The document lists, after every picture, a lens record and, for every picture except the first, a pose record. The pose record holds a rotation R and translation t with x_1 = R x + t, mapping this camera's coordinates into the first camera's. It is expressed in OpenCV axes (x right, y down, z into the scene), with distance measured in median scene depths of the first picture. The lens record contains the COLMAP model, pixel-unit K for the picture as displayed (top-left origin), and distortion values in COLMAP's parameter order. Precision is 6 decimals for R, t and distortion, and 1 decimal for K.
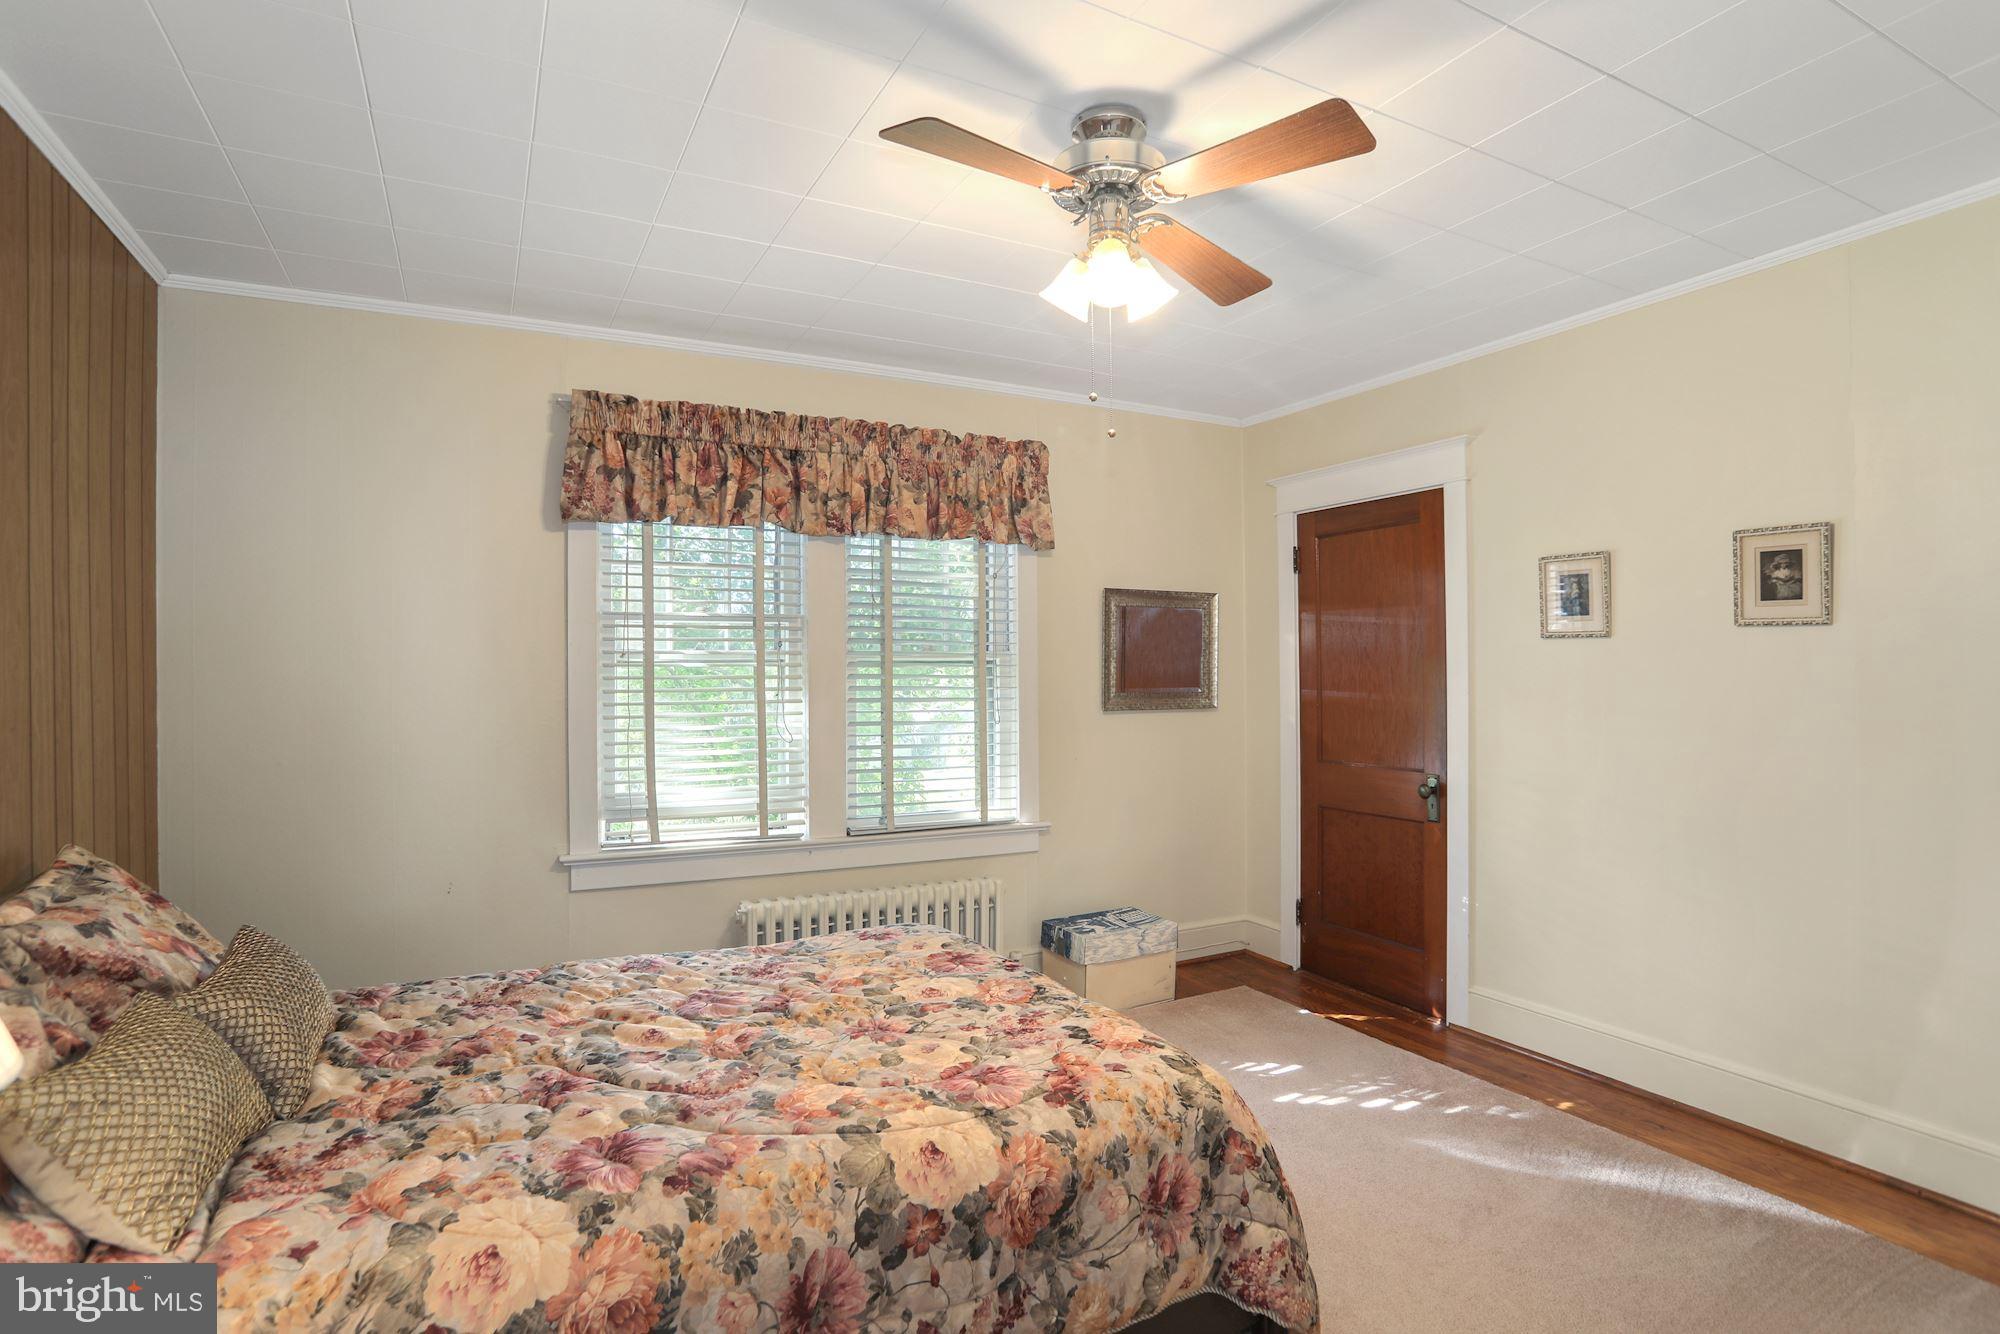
lens RADIAL K [[990.6, 0, 1001.0], [0, 990.6, 677.6], [0, 0, 1]] dist [0.000261, 0.000371]
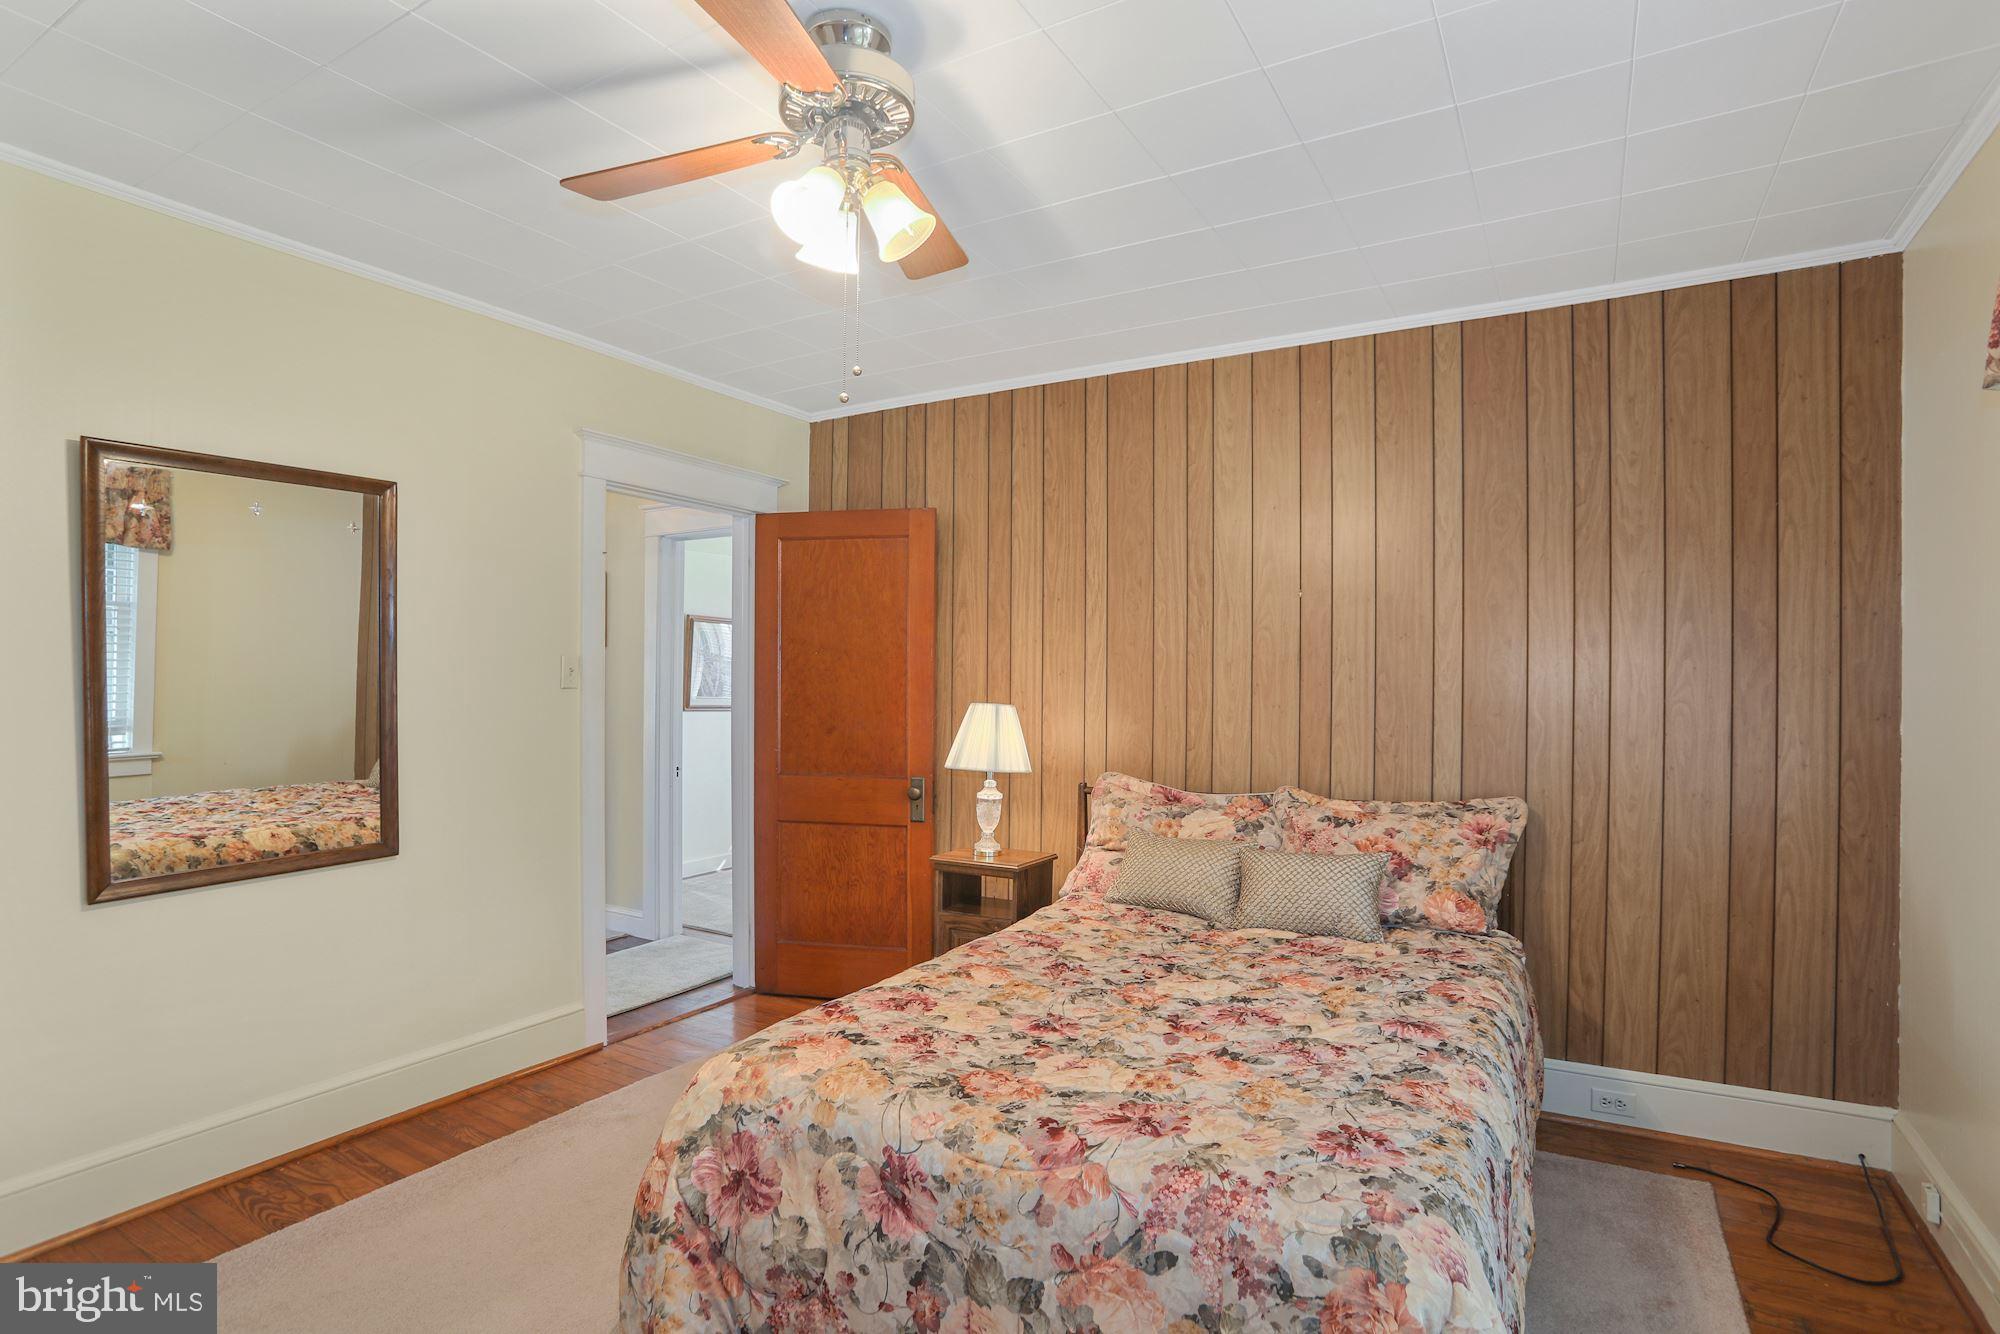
lens RADIAL K [[990.6, 0, 1001.0], [0, 990.6, 677.6], [0, 0, 1]] dist [0.000261, 0.000371]
pose [[-0.849614, -0.005034, -0.527381, 0.433416], [-0.004800, 0.999987, -0.001812, -0.004240], [0.527383, 0.000992, -0.849627, 1.724734]]
